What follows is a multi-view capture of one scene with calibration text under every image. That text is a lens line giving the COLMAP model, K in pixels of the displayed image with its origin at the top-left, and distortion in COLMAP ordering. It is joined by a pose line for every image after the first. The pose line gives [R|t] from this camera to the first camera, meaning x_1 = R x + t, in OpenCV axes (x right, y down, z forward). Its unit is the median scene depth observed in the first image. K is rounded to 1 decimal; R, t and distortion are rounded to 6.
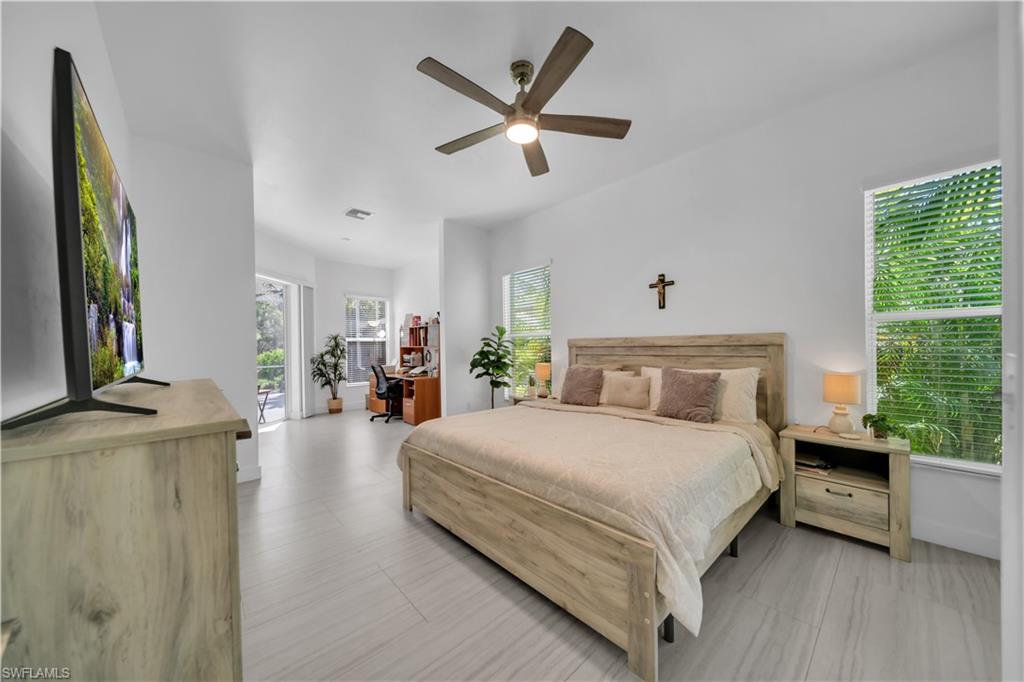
lens RADIAL K [[355.1, 0, 513.6], [0, 355.1, 346.3], [0, 0, 1]] dist [-0.000199, -0.000008]
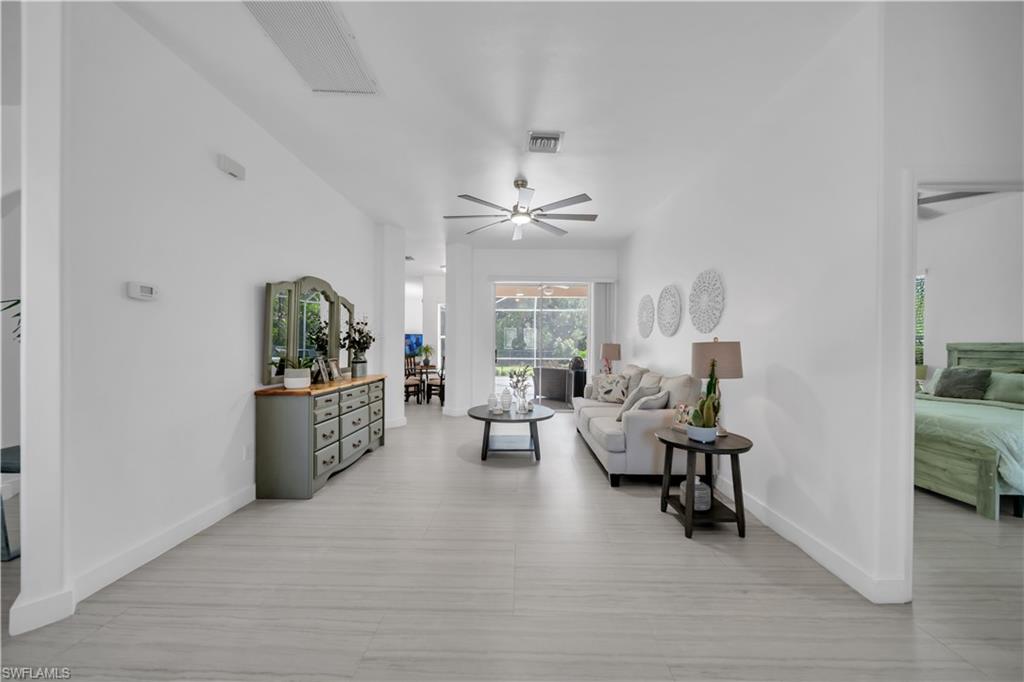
lens RADIAL K [[355.1, 0, 509.3], [0, 355.1, 349.7], [0, 0, 1]] dist [-0.000199, -0.000008]
pose [[0.726959, 0.029918, -0.686028, -0.106061], [-0.016978, 0.999528, 0.025598, -0.006835], [0.686470, -0.006961, 0.727124, -0.977268]]
